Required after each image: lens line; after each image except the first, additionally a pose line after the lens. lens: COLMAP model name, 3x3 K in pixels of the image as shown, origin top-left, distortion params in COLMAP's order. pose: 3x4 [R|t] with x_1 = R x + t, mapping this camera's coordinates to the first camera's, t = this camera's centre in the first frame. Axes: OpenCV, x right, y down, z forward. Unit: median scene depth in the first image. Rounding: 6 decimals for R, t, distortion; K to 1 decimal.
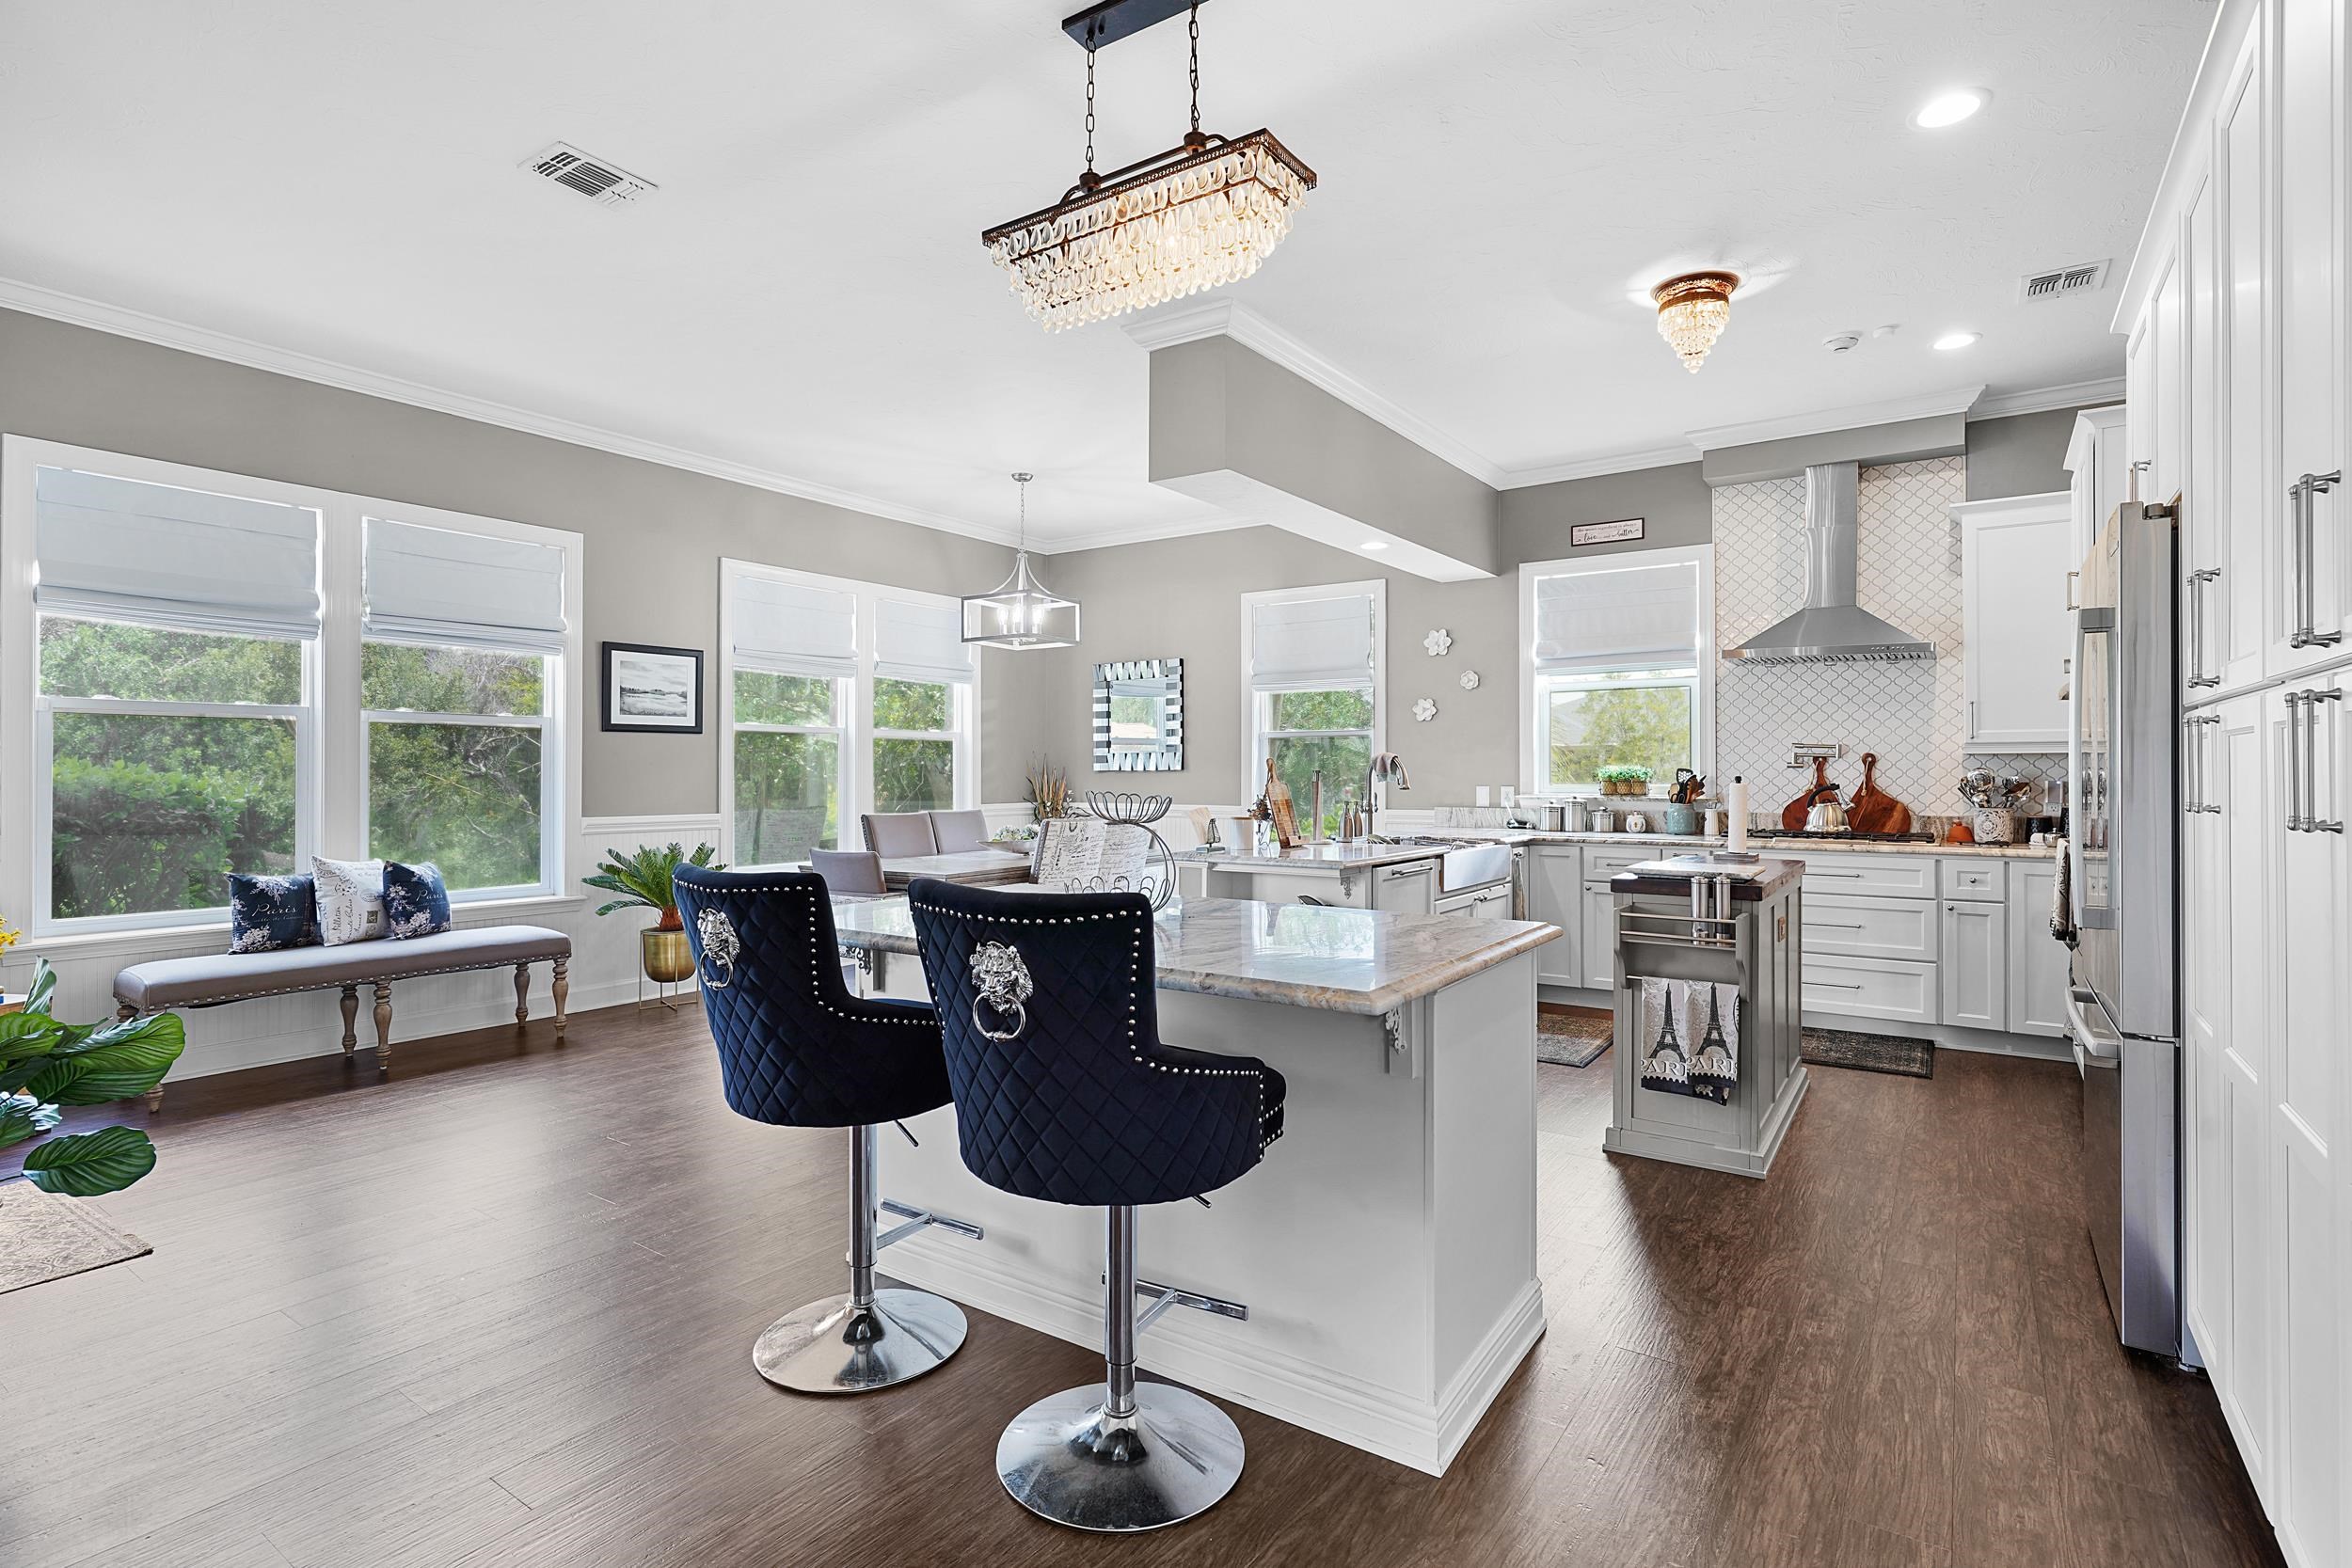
lens RADIAL K [[1097.3, 0, 1205.0], [0, 1097.3, 768.0], [0, 0, 1]] dist [0.003501, 0.000253]
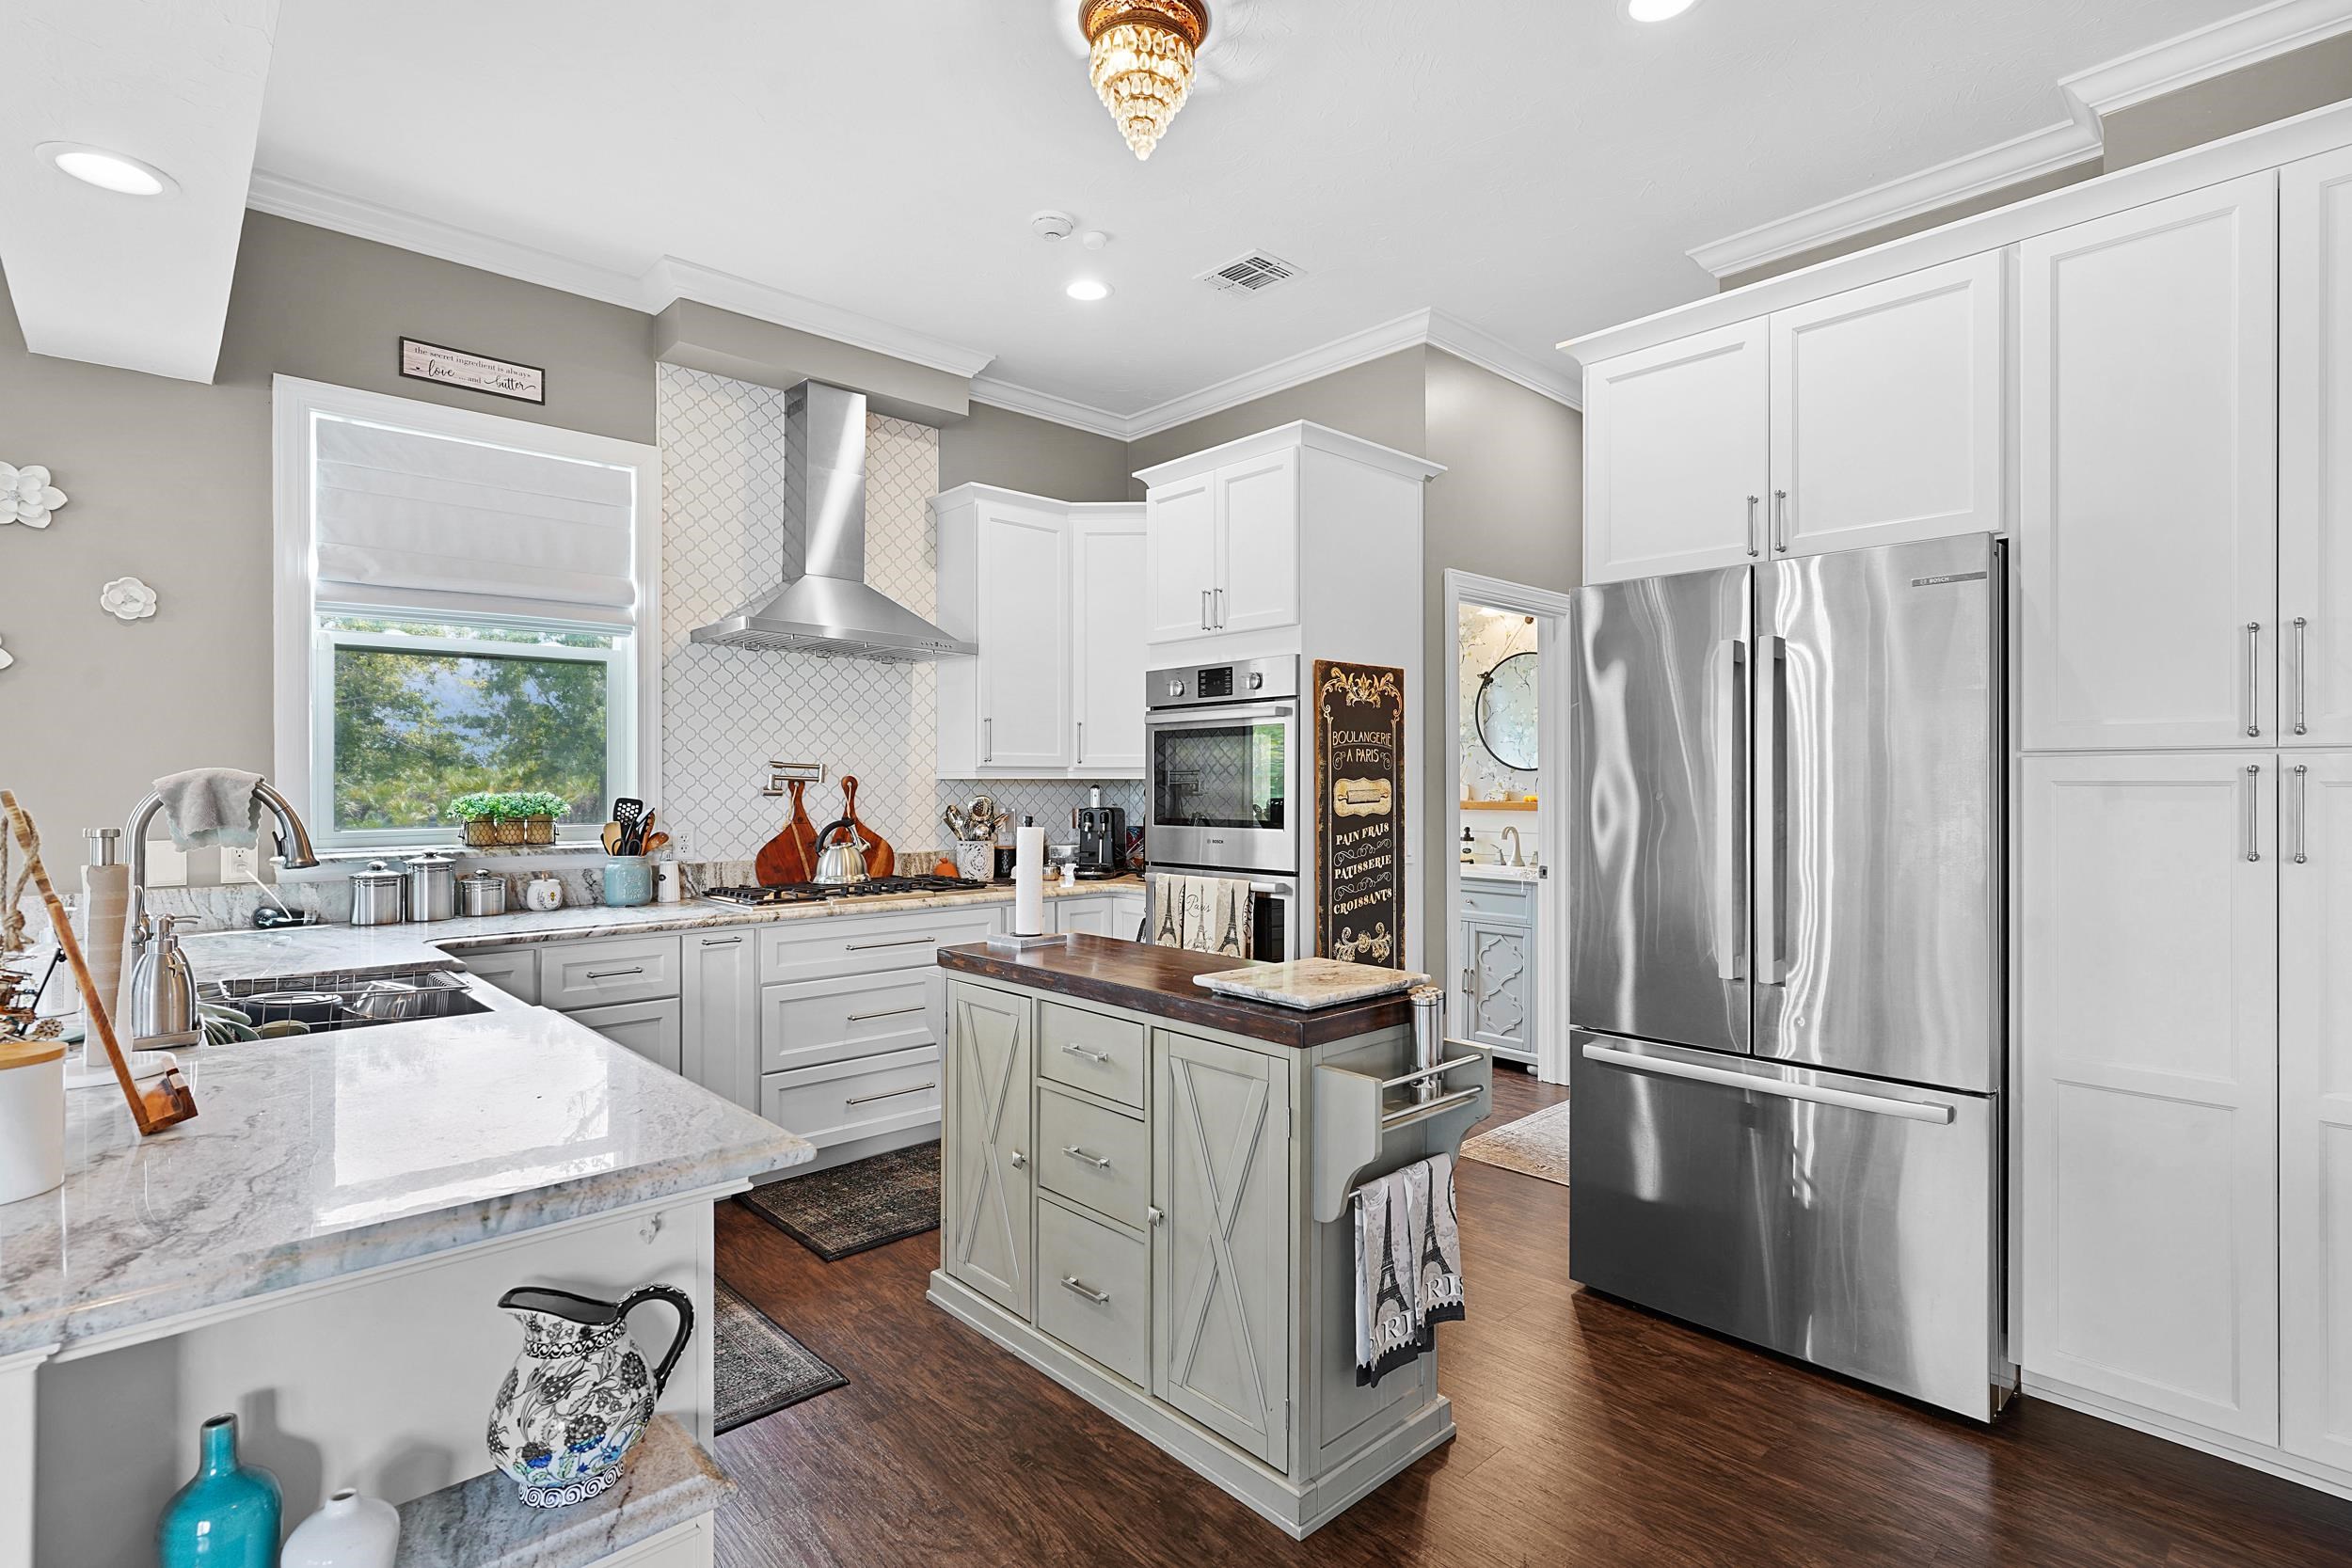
lens RADIAL K [[1131.0, 0, 1176.0], [0, 1131.0, 784.0], [0, 0, 1]] dist [0.000865, 0.000556]
pose [[0.248815, -0.000577, 0.968551, -0.105538], [-0.002811, 0.999995, 0.001318, -0.009243], [-0.968547, -0.003050, 0.248812, 0.551257]]
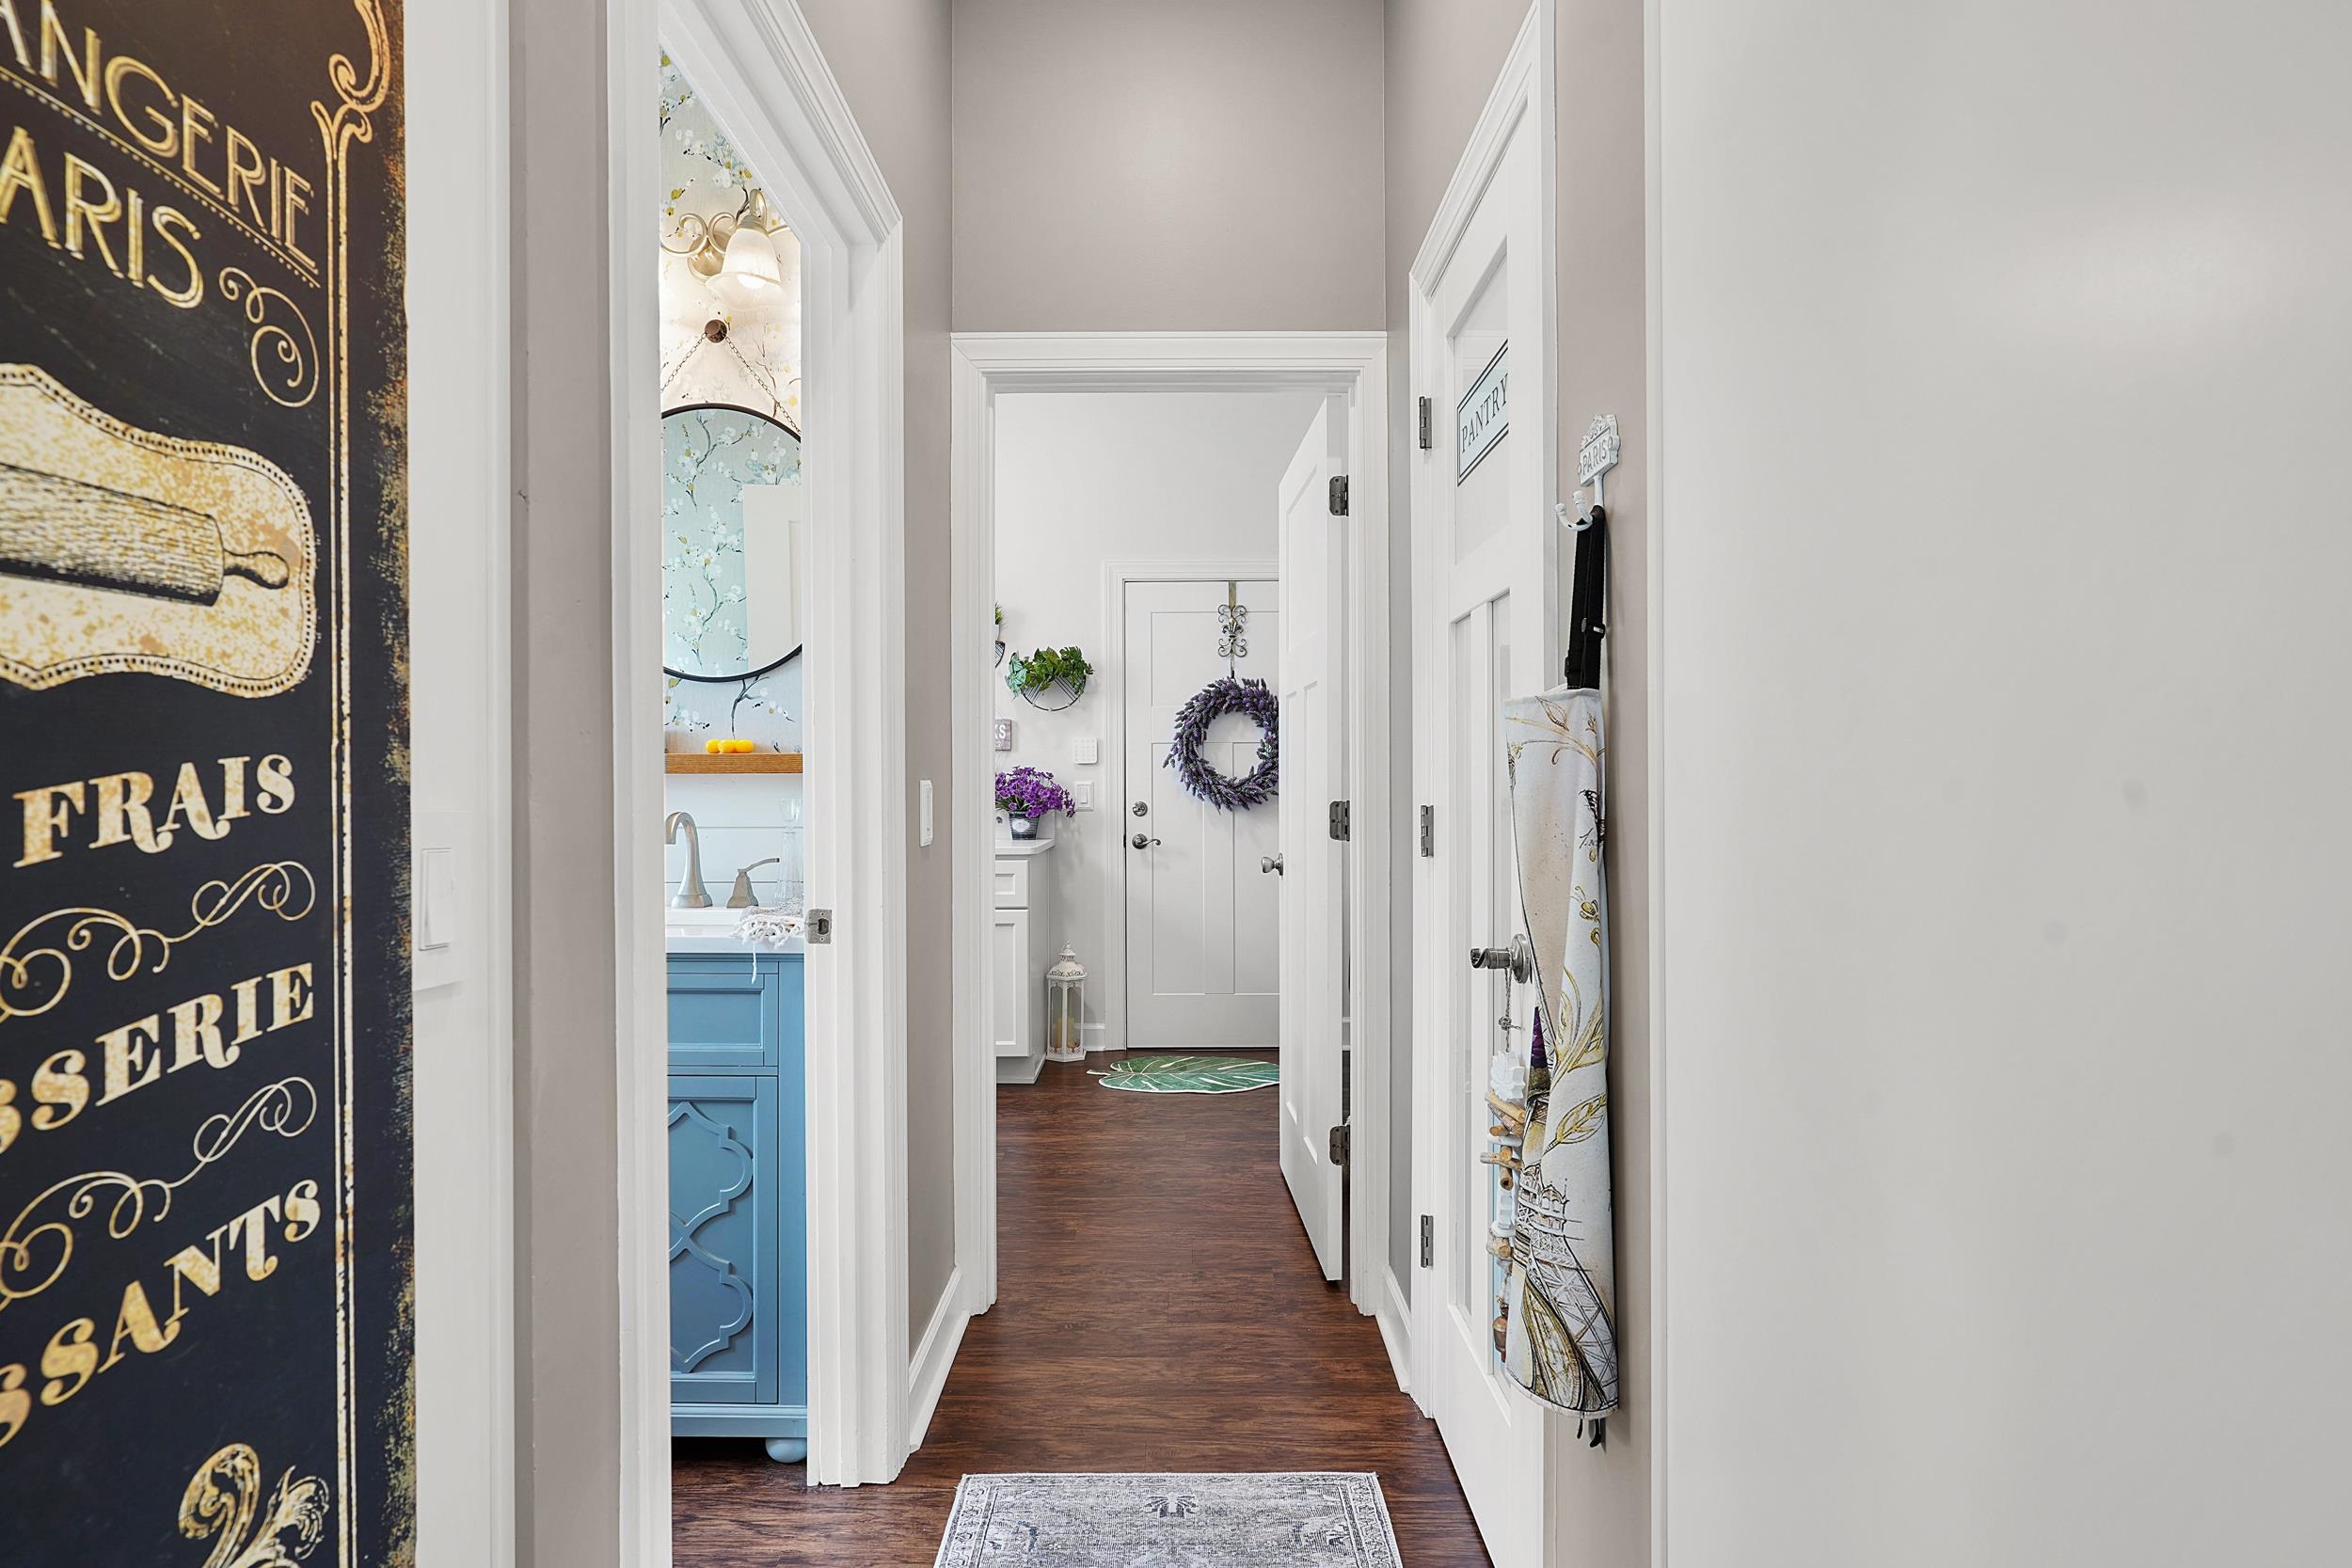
lens RADIAL K [[1152.2, 0, 1170.1], [0, 1152.2, 780.9], [0, 0, 1]] dist [-0.001410, 0.000606]
pose [[-0.536040, 0.004863, 0.844178, 0.445066], [0.003936, 0.999987, -0.003262, 0.017225], [-0.844183, 0.001574, -0.536053, 0.584852]]
